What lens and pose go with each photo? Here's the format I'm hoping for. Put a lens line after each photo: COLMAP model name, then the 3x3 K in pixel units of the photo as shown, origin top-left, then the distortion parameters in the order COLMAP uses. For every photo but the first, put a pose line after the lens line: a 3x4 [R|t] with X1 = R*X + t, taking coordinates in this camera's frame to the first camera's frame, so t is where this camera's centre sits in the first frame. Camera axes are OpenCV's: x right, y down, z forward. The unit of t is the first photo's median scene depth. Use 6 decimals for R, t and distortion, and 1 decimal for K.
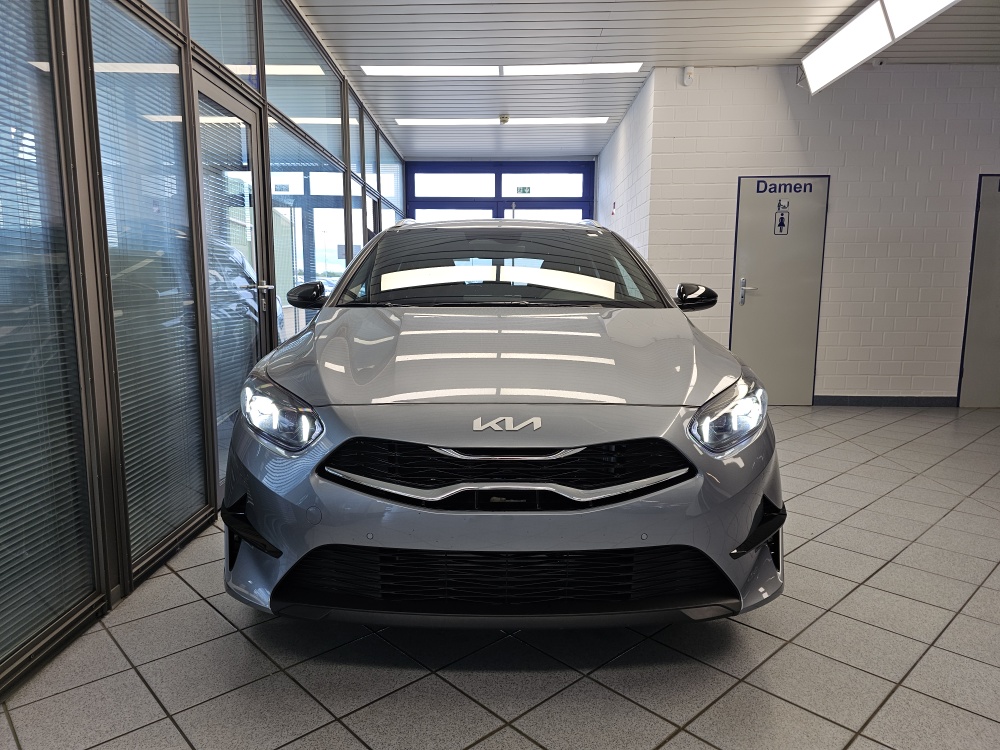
lens RADIAL K [[669.2, 0, 494.1], [0, 669.2, 376.8], [0, 0, 1]] dist [0.071348, -0.084871]
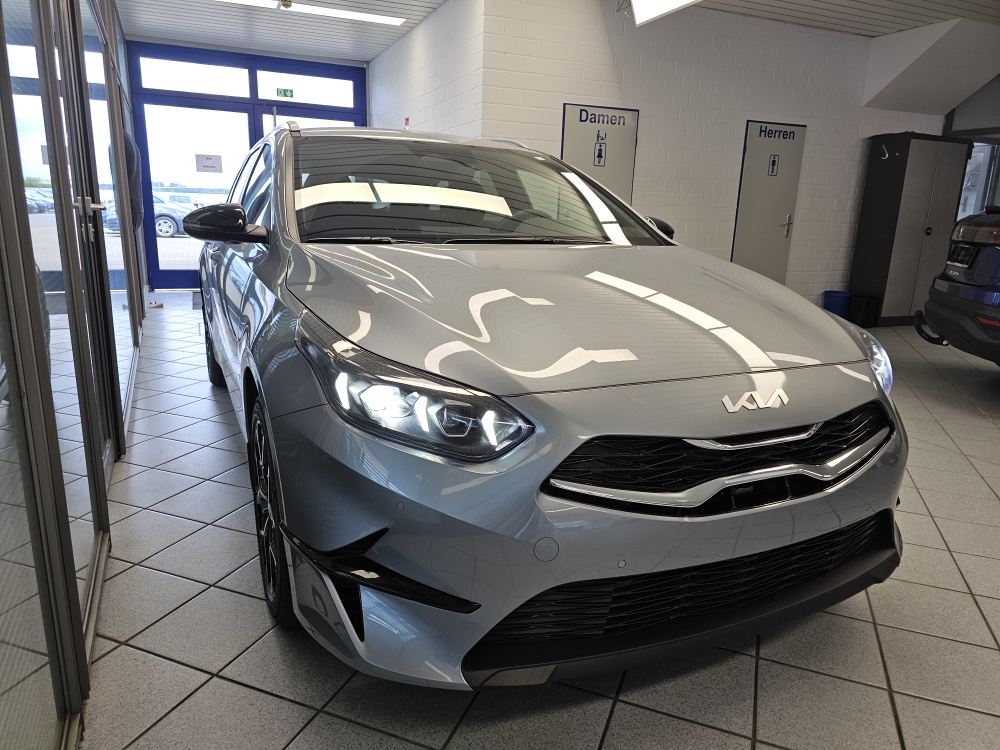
lens RADIAL K [[674.3, 0, 496.3], [0, 674.3, 376.3], [0, 0, 1]] dist [0.037389, -0.029882]
pose [[0.903746, -0.078034, 0.420897, -0.175936], [0.031097, 0.992614, 0.117258, -0.018696], [-0.426938, -0.092883, 0.899498, 0.114025]]
